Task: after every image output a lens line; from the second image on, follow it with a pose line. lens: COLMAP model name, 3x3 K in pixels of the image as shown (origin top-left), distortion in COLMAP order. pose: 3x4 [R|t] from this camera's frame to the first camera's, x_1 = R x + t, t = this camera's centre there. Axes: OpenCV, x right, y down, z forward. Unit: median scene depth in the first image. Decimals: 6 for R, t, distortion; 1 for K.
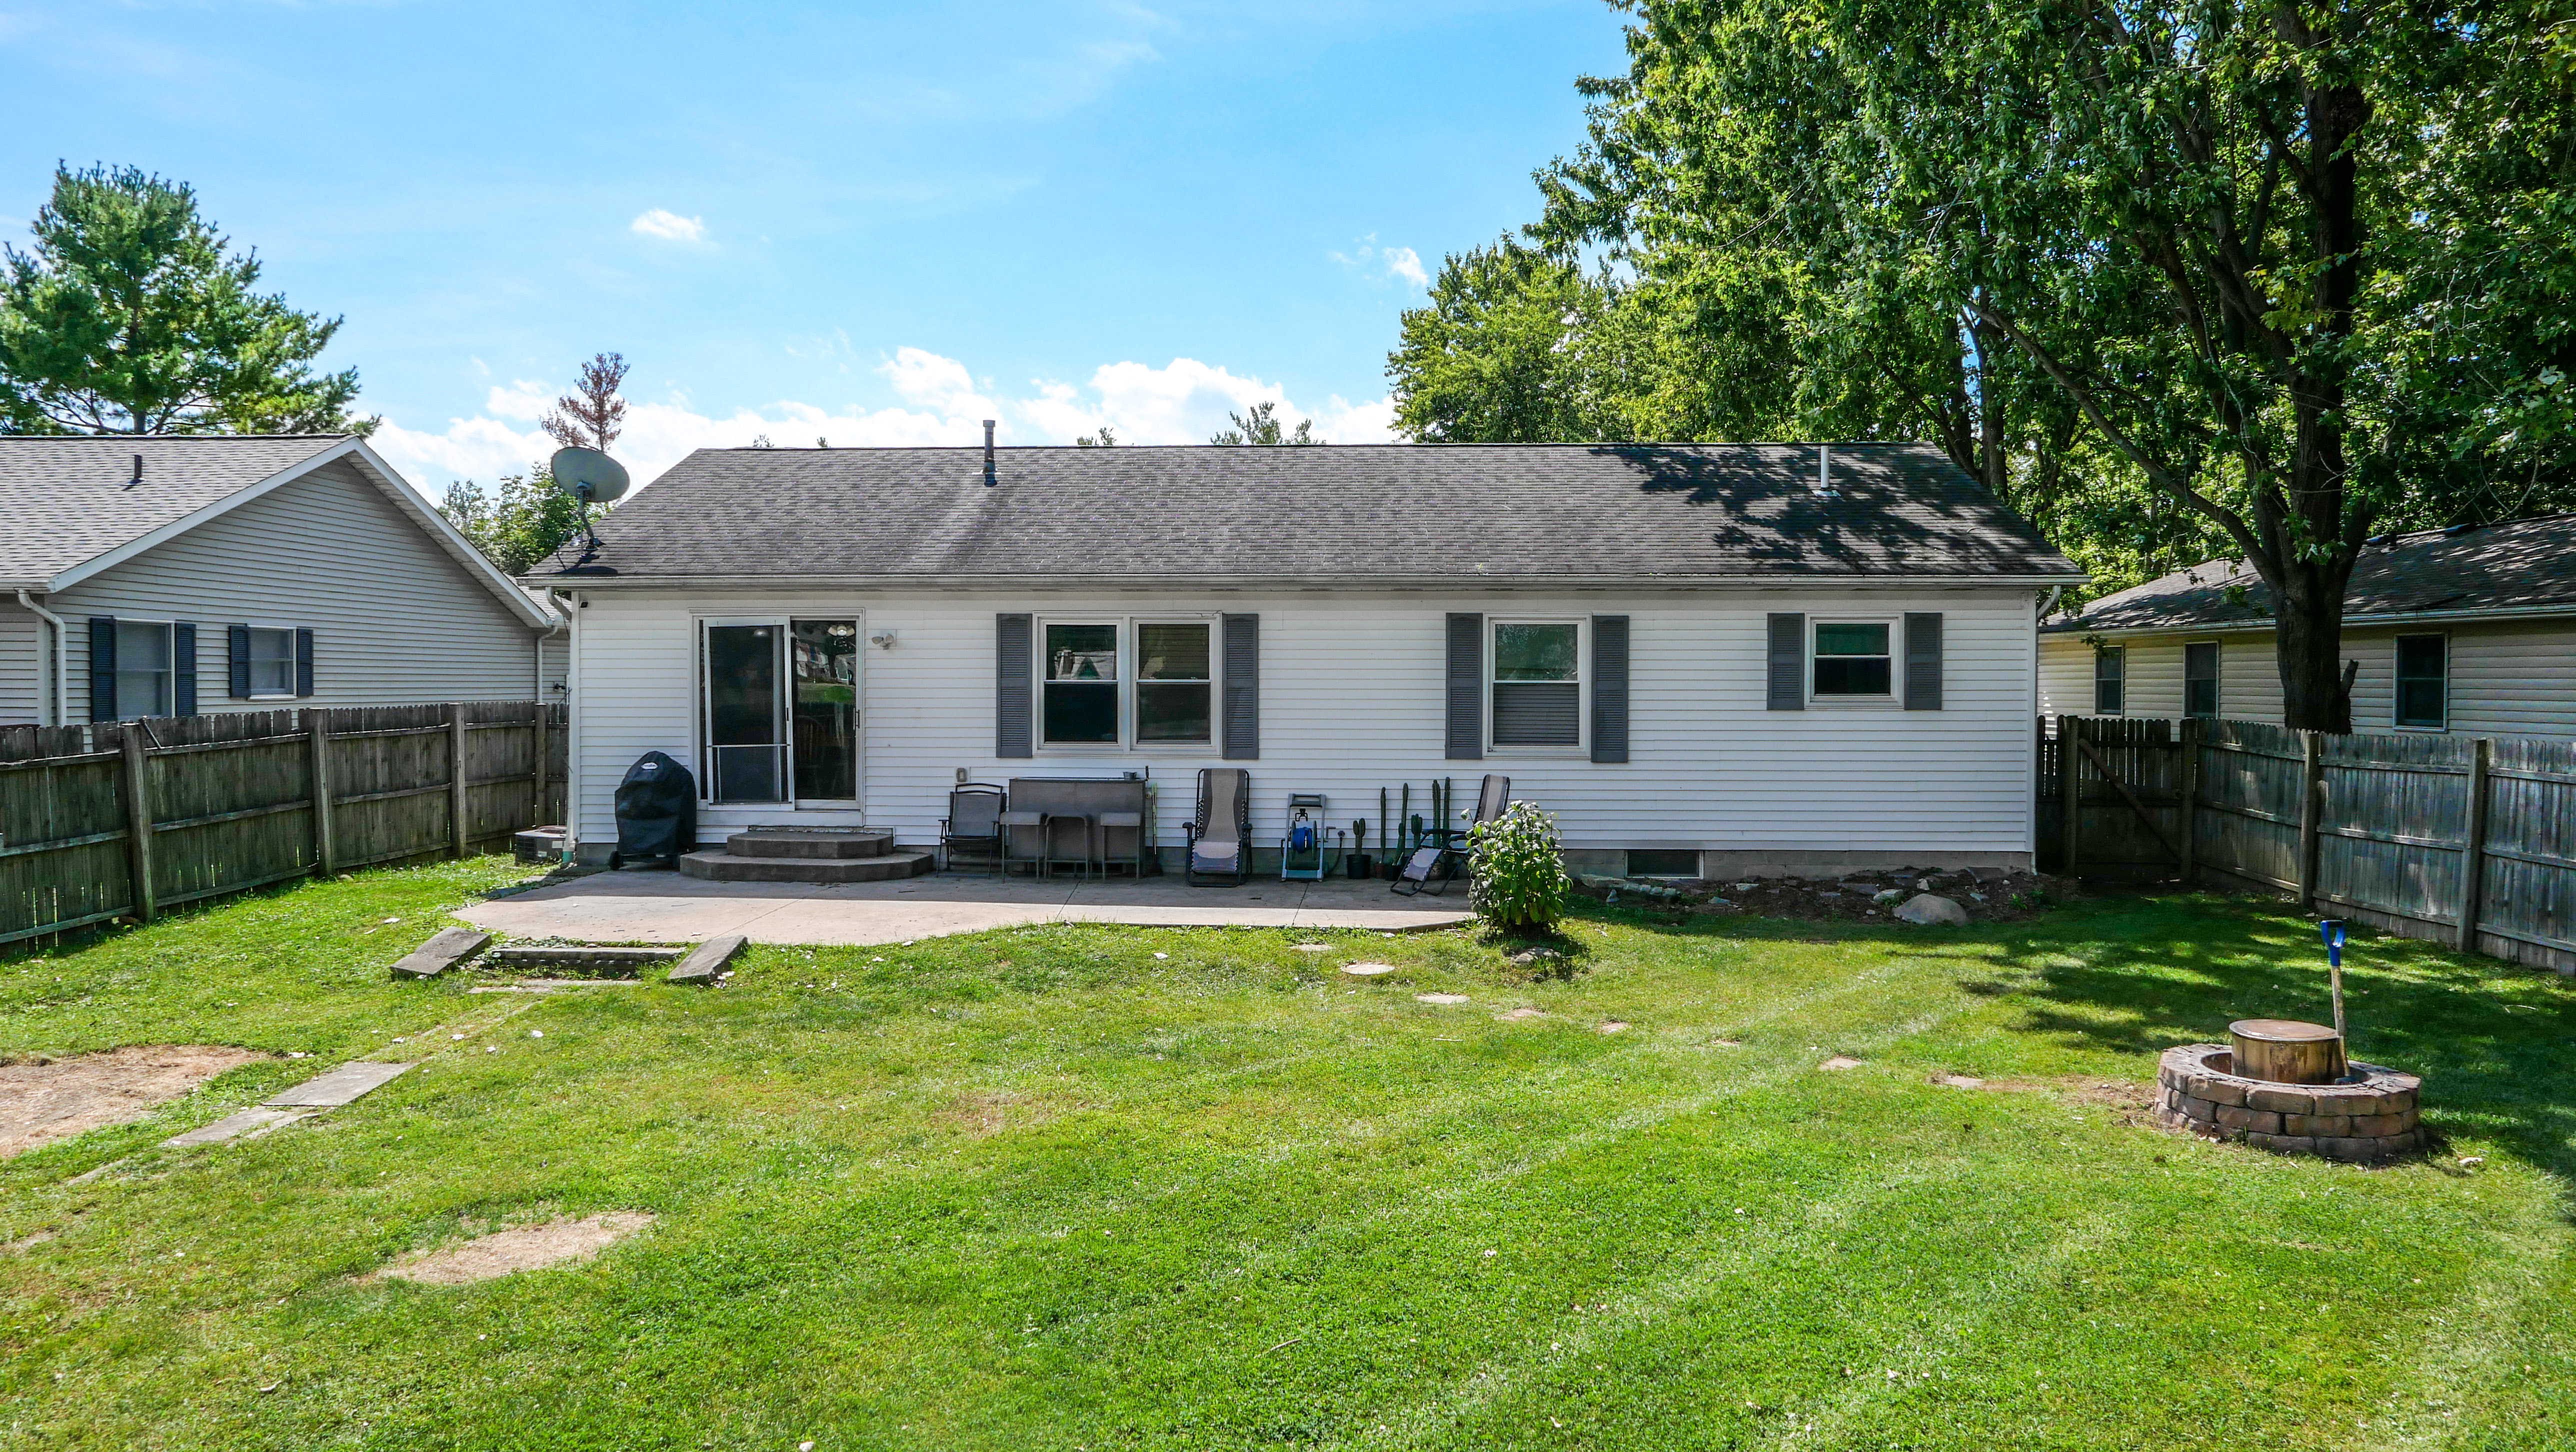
lens RADIAL K [[1666.9, 0, 1254.3], [0, 1666.9, 784.4], [0, 0, 1]] dist [0.002654, 0.000225]
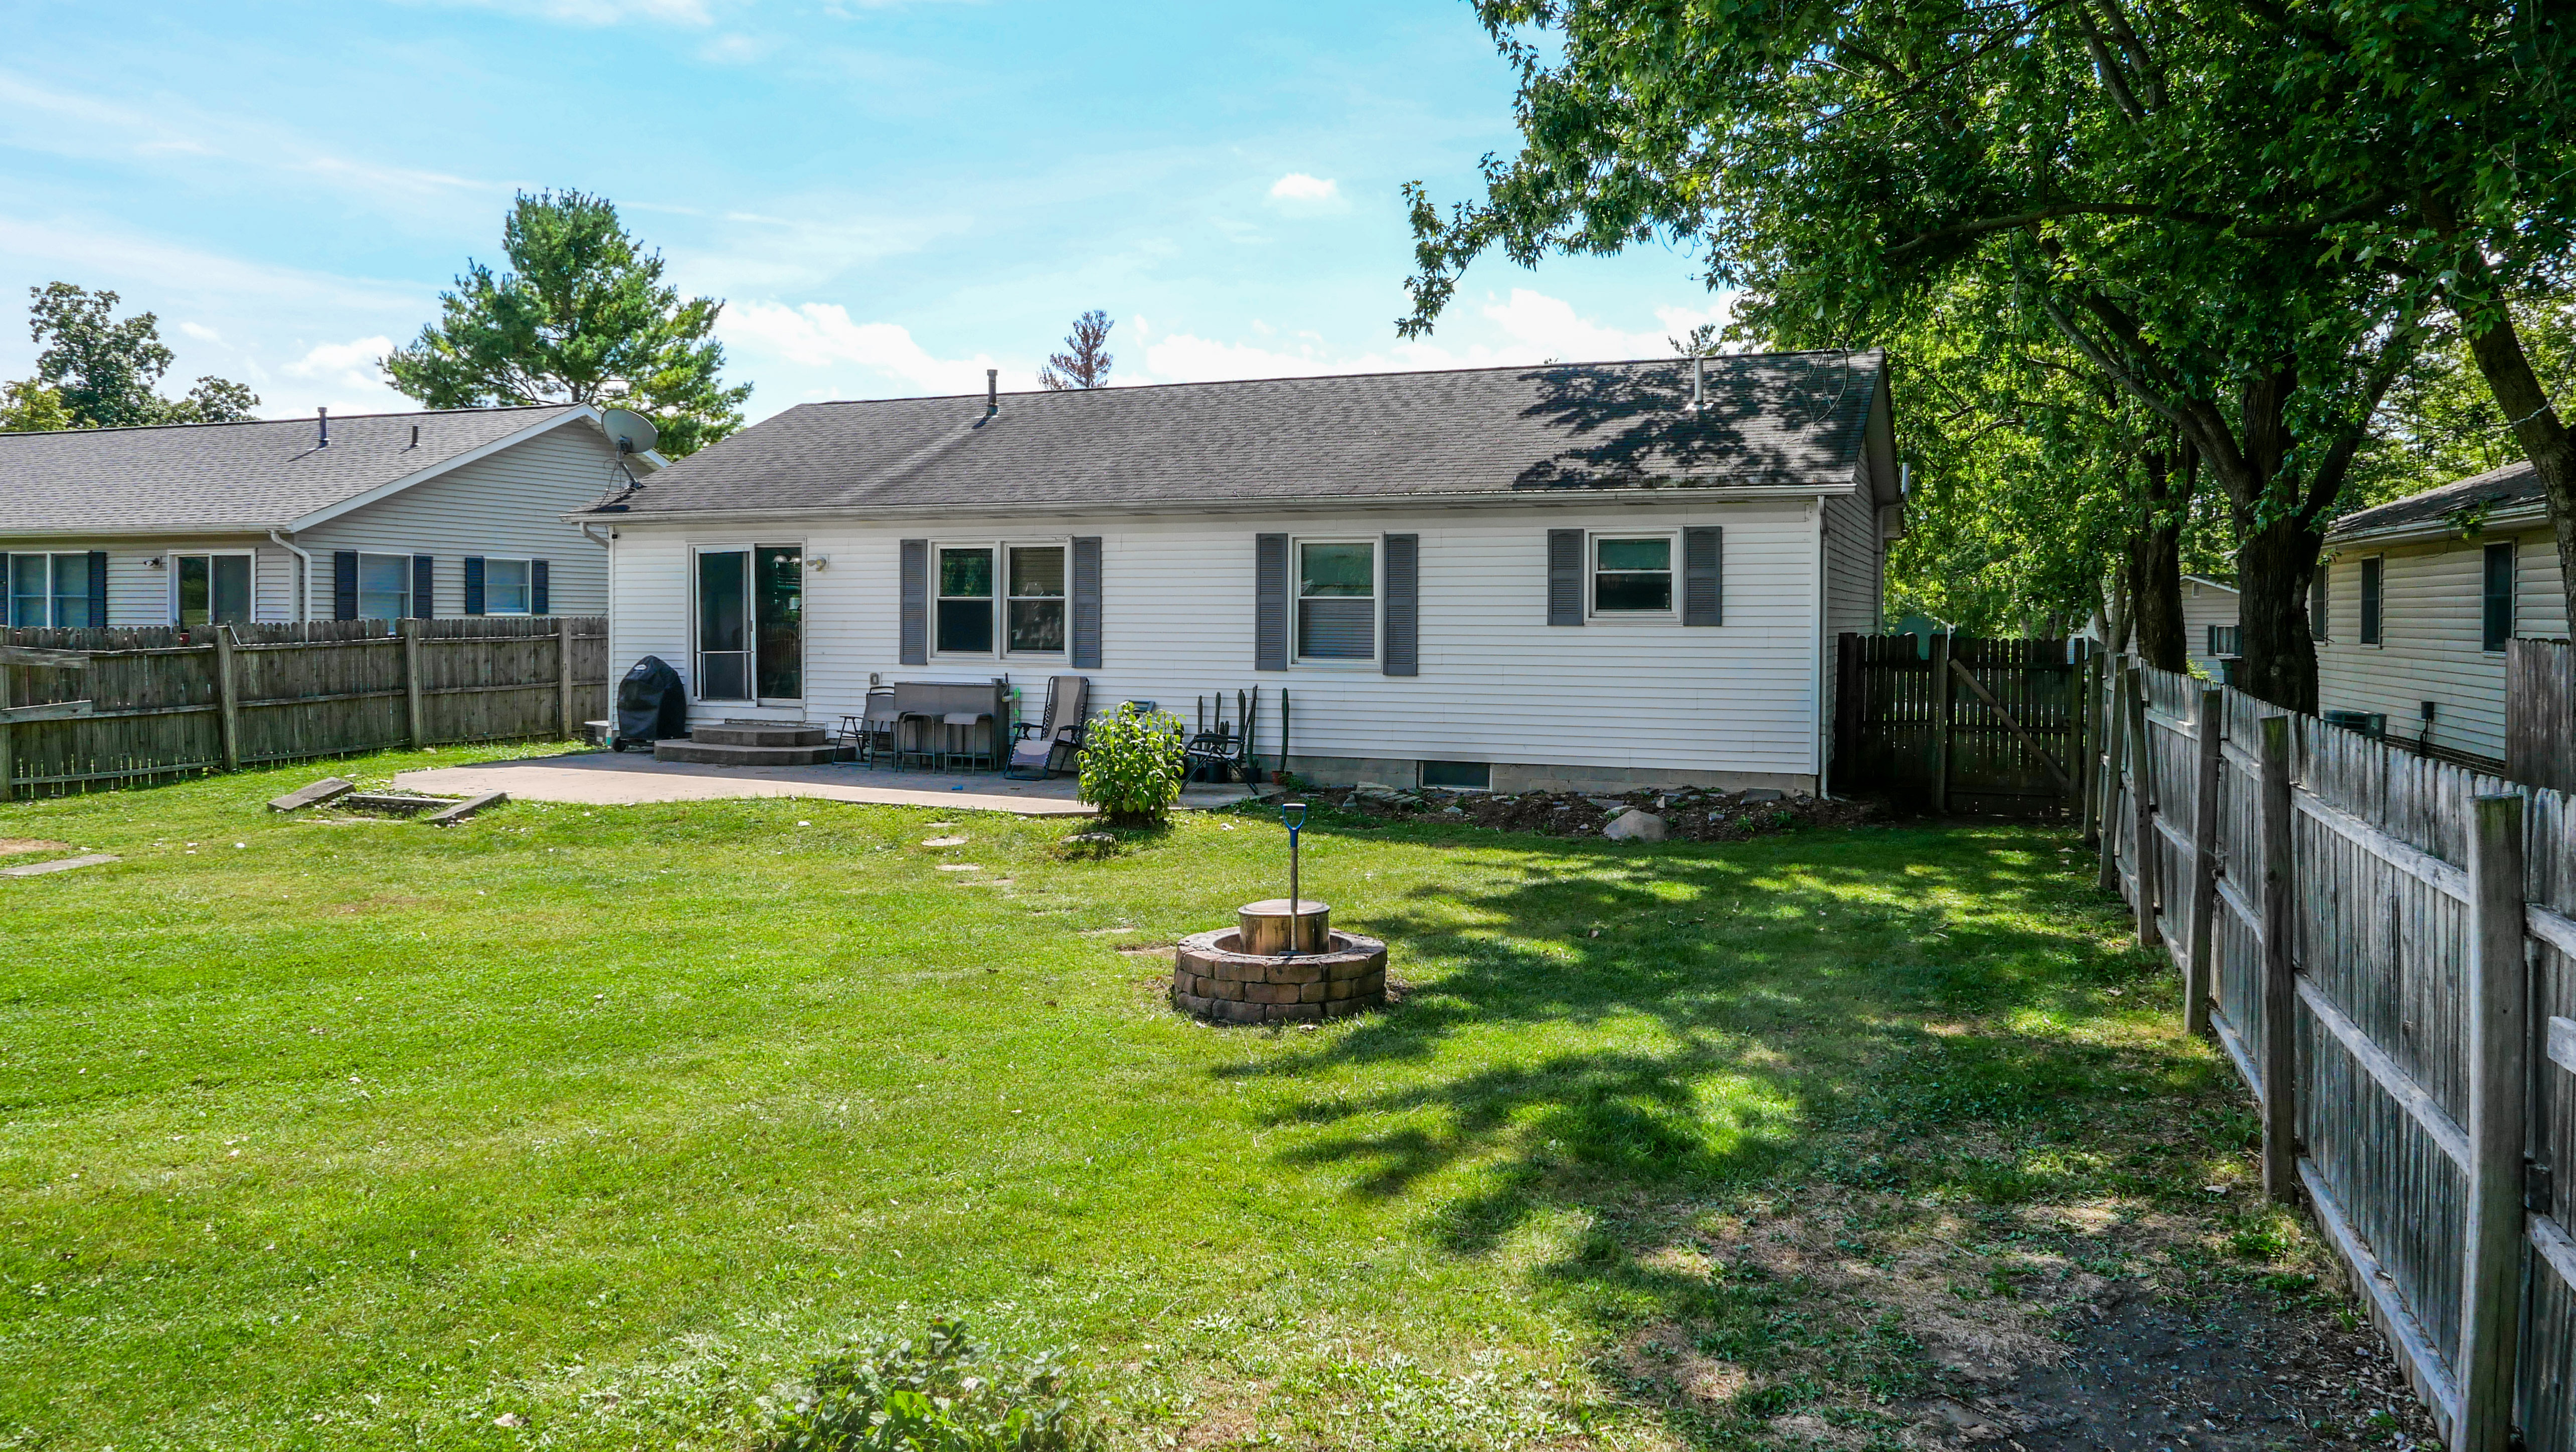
lens RADIAL K [[1699.4, 0, 1288.0], [0, 1699.4, 726.0], [0, 0, 1]] dist [0.007823, 0.004386]
pose [[0.942919, 0.023816, -0.332171, 0.496911], [-0.023193, 0.999714, 0.005843, 0.013640], [0.332215, 0.002195, 0.943201, -0.021891]]
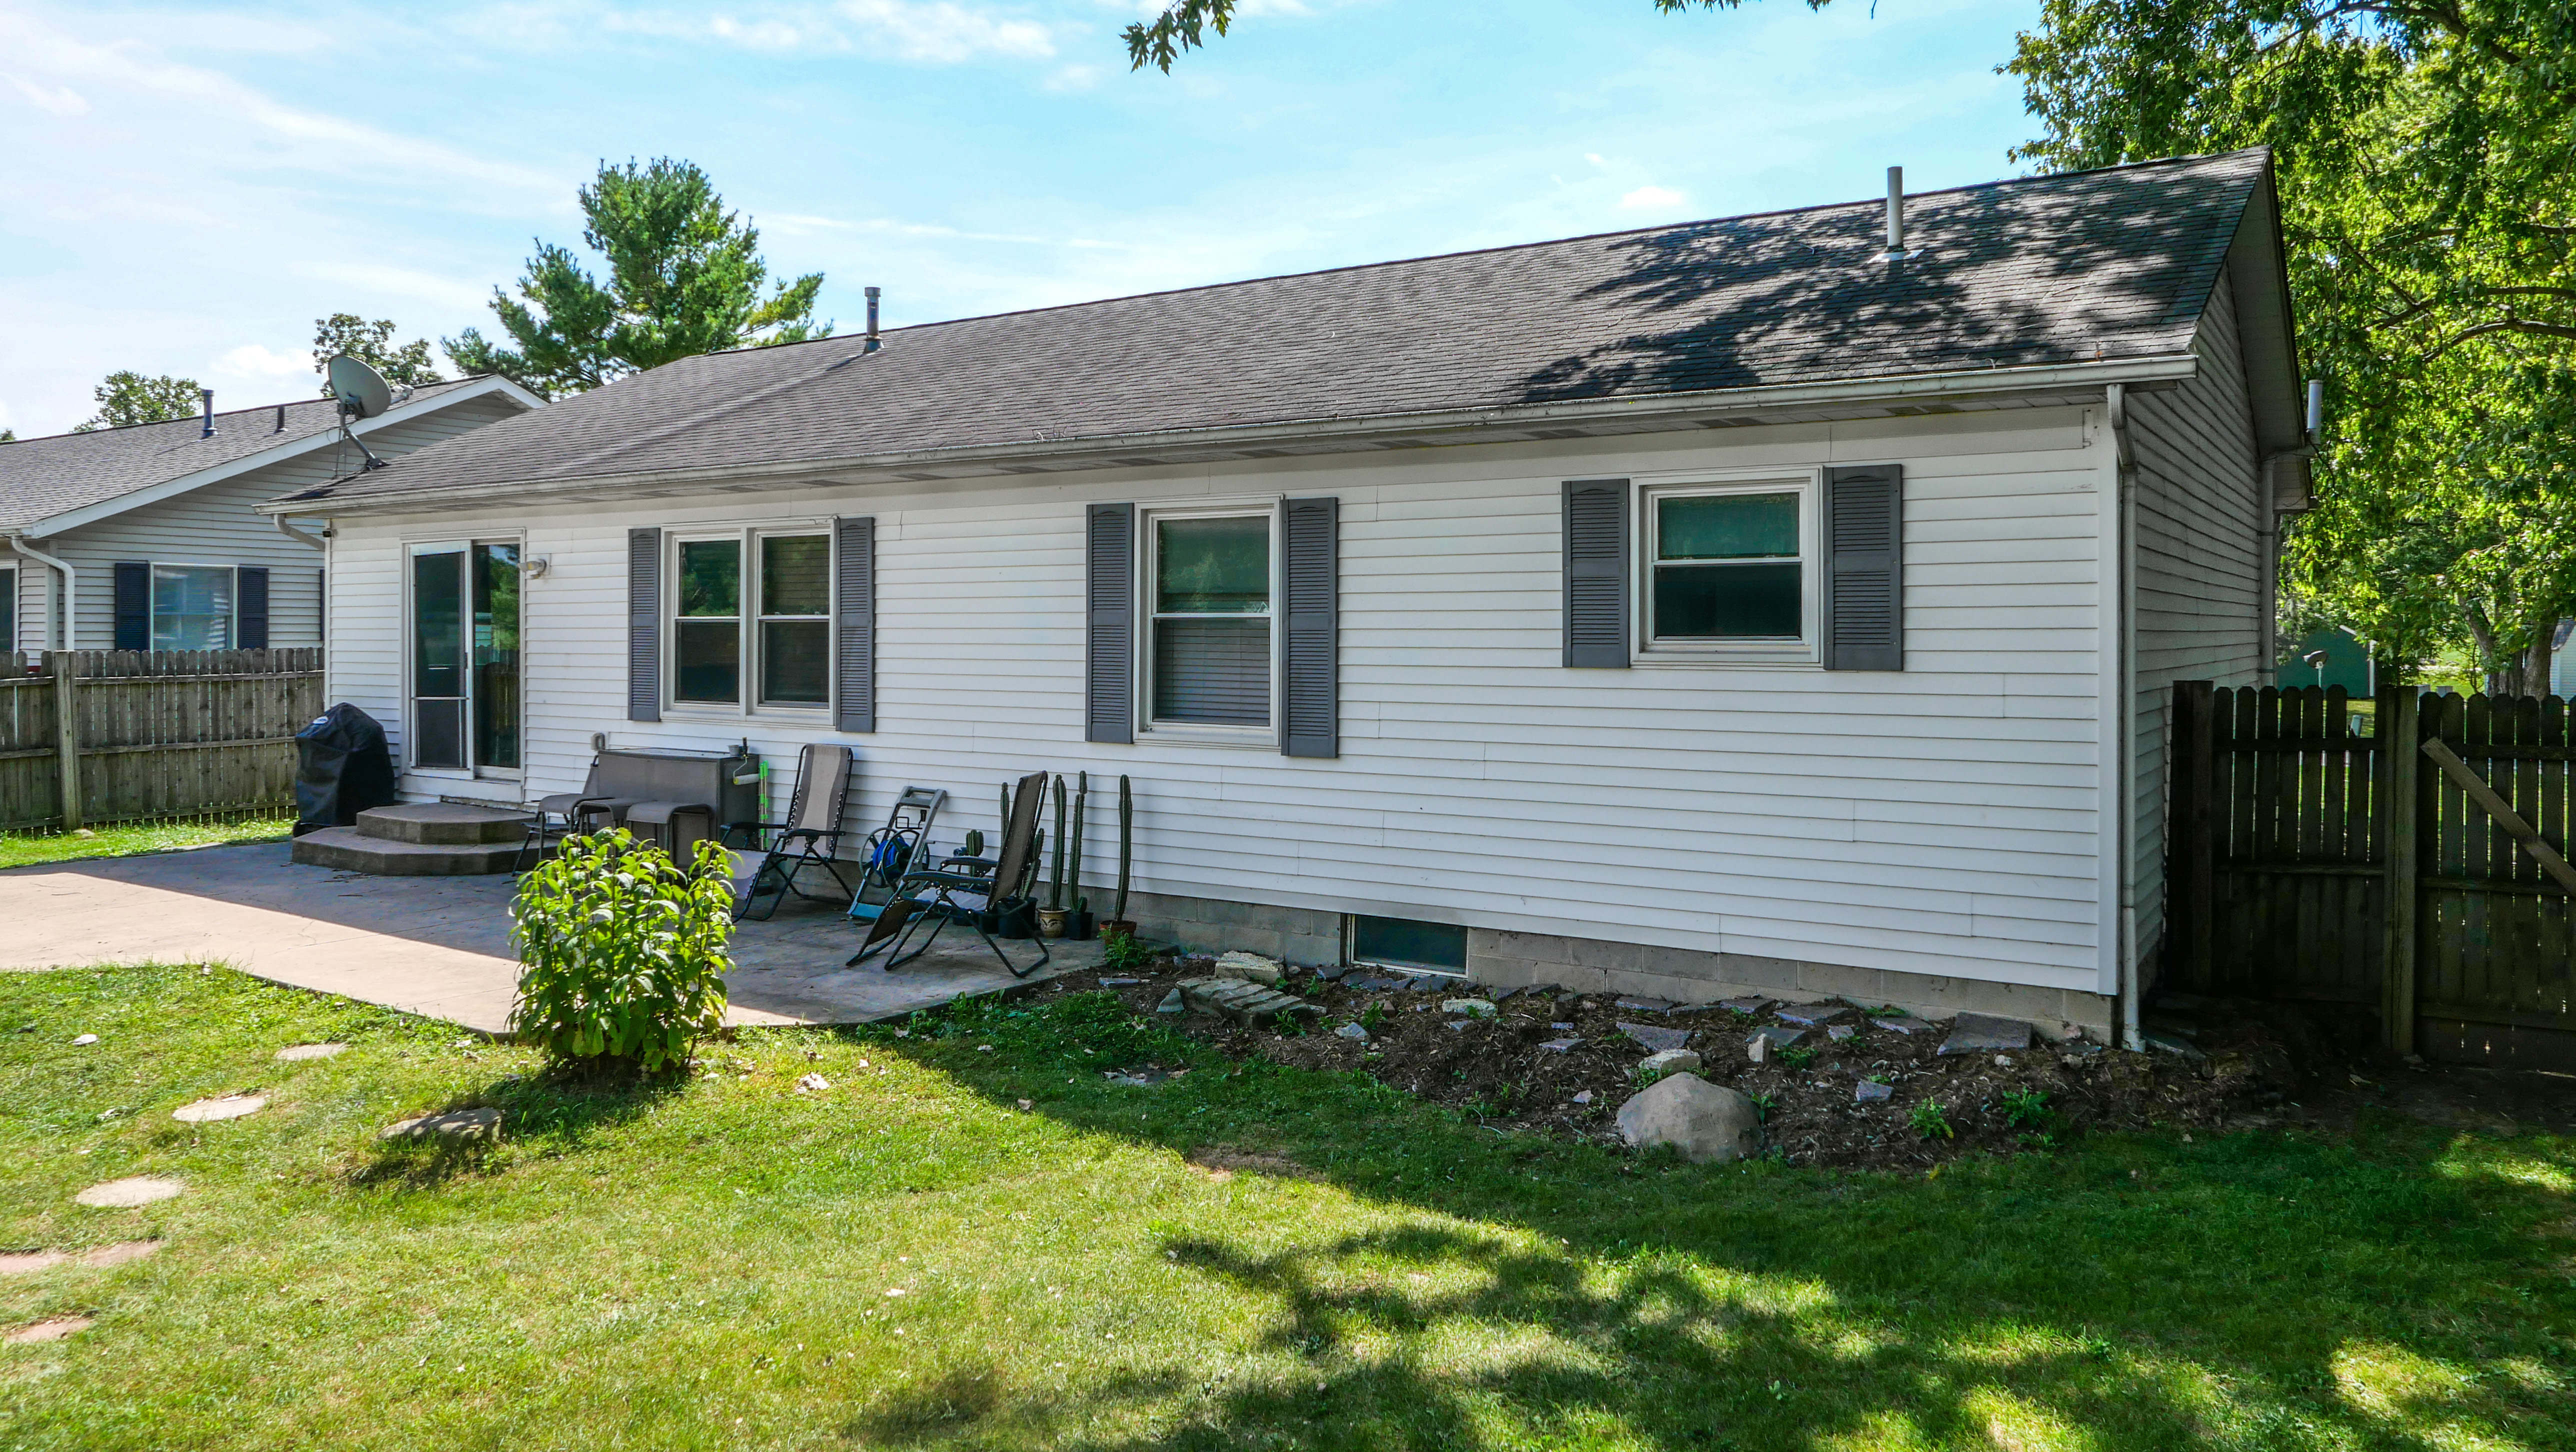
lens RADIAL K [[1708.8, 0, 1293.9], [0, 1708.8, 701.4], [0, 0, 1]] dist [-0.005487, 0.001254]
pose [[0.863374, 0.019927, -0.504171, 0.498070], [-0.030251, 0.999467, -0.012300, -0.024698], [0.503657, 0.025871, 0.863516, 0.491867]]
